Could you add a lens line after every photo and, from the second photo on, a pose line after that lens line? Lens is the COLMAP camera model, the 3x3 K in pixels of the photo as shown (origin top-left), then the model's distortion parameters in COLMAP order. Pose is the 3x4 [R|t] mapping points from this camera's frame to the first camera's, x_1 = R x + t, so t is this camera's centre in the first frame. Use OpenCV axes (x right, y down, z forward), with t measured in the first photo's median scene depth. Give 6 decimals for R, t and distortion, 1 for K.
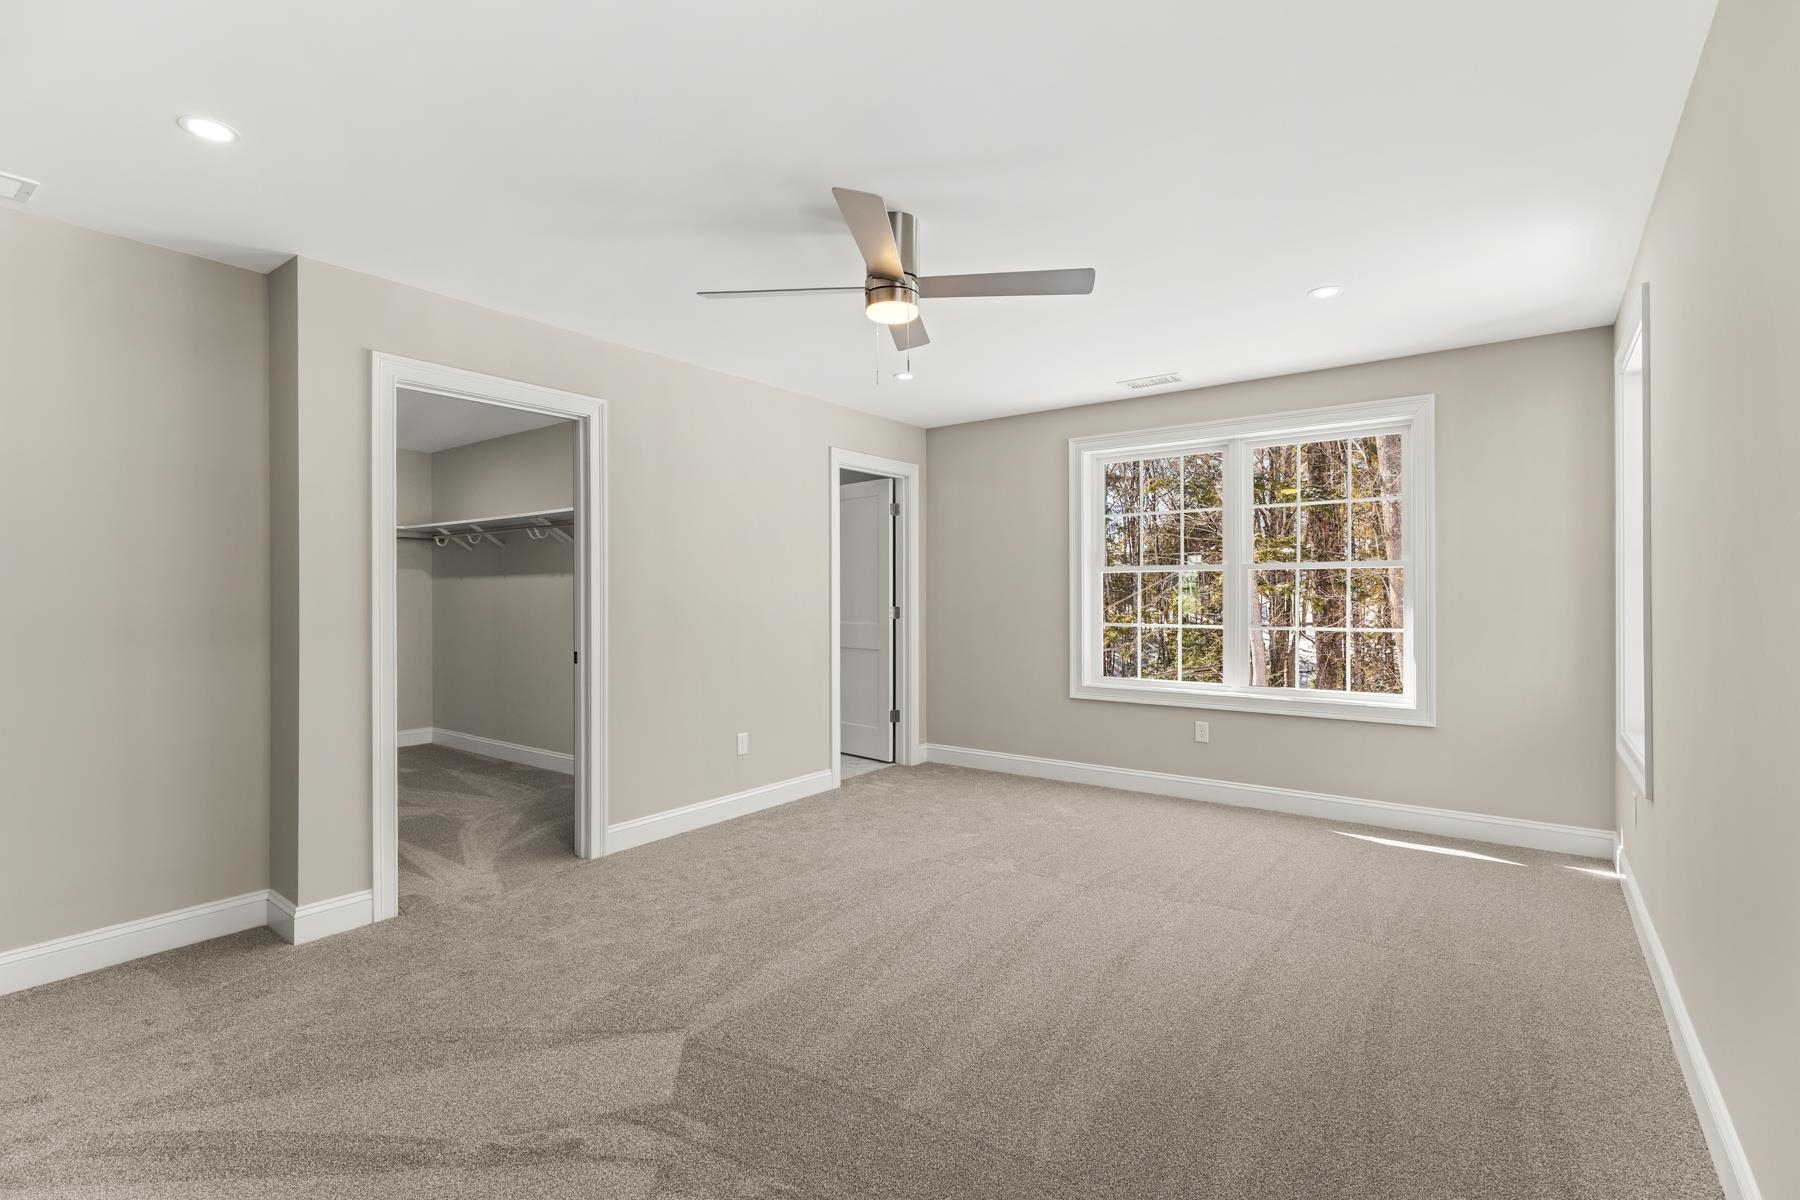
lens RADIAL K [[830.4, 0, 896.2], [0, 830.4, 593.0], [0, 0, 1]] dist [-0.000092, -0.000539]
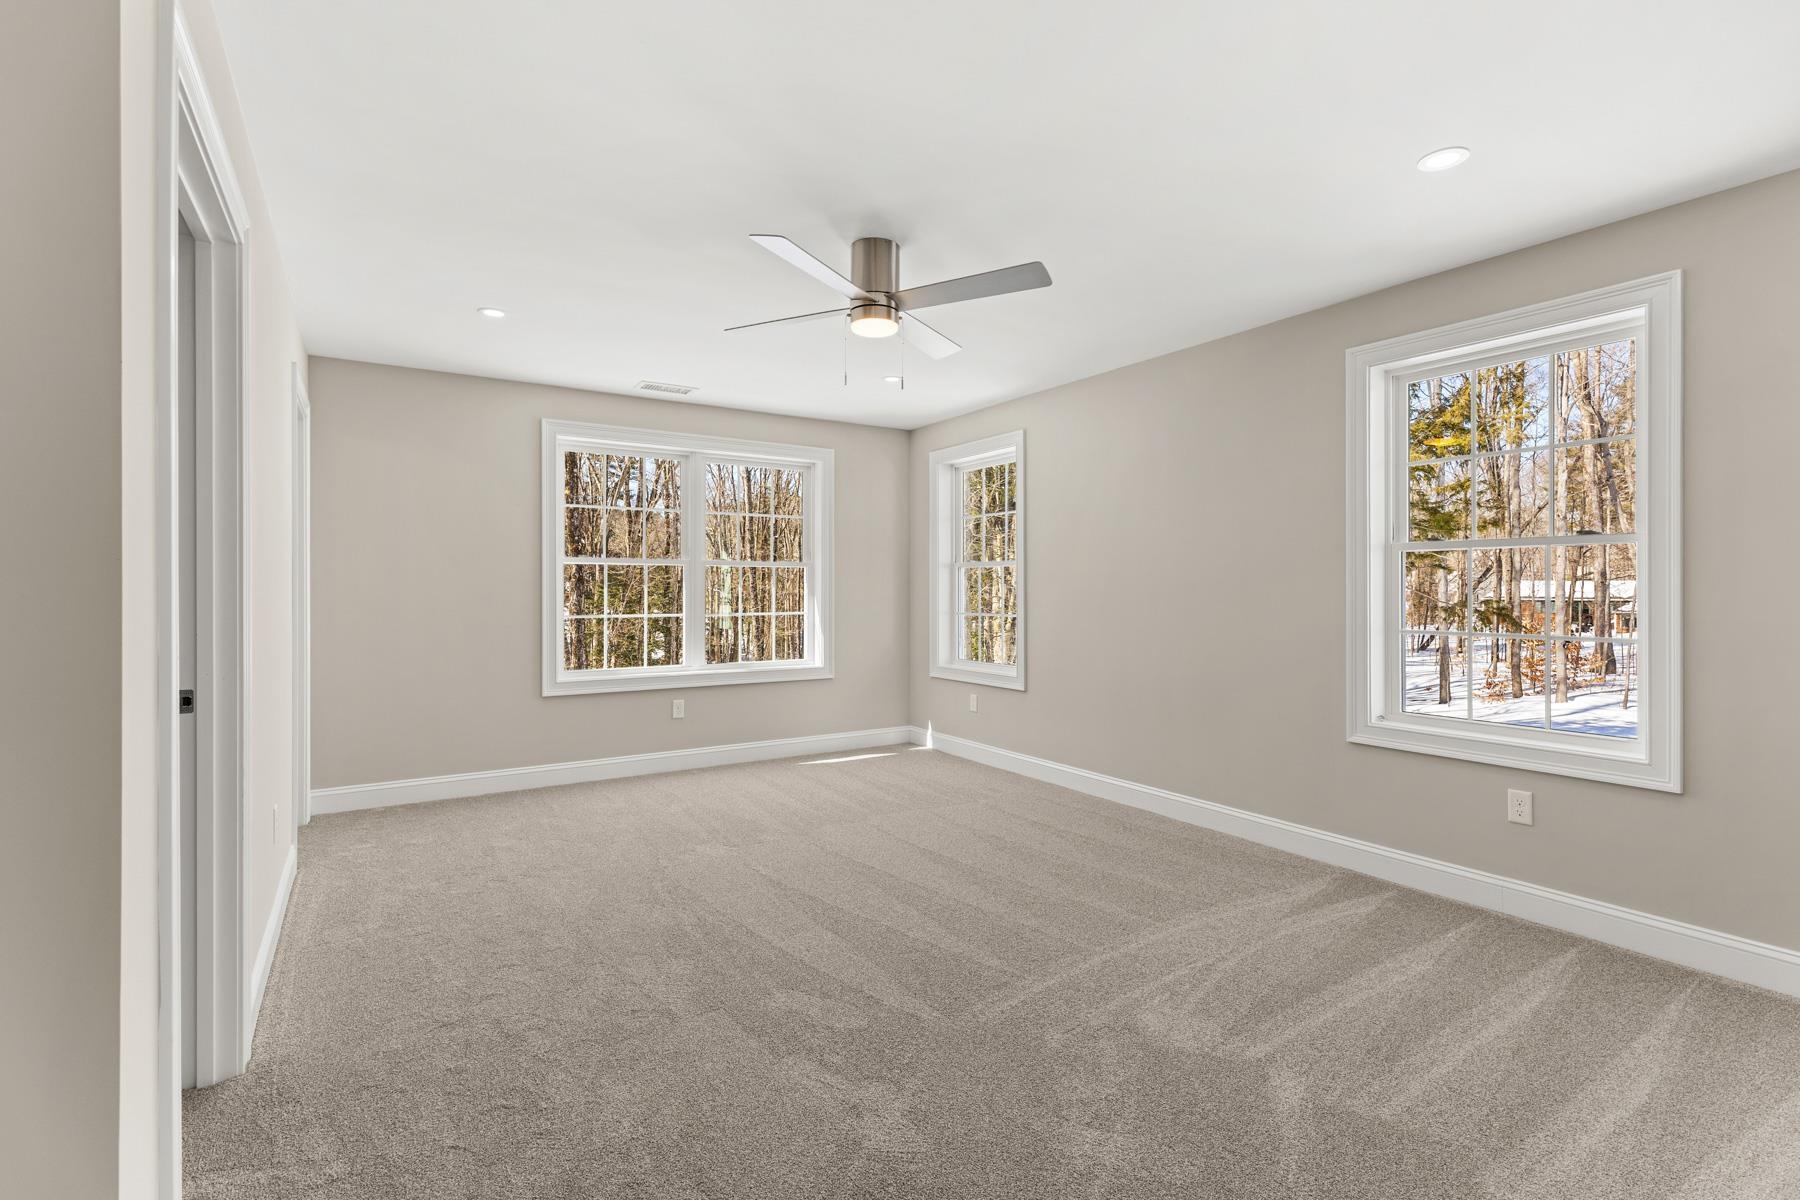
lens RADIAL K [[830.4, 0, 896.2], [0, 830.4, 593.0], [0, 0, 1]] dist [-0.000092, -0.000539]
pose [[0.347199, -0.000982, 0.937791, -0.620183], [-0.005791, 0.999978, 0.003191, 0.005571], [-0.937773, -0.006539, 0.347186, 0.359796]]
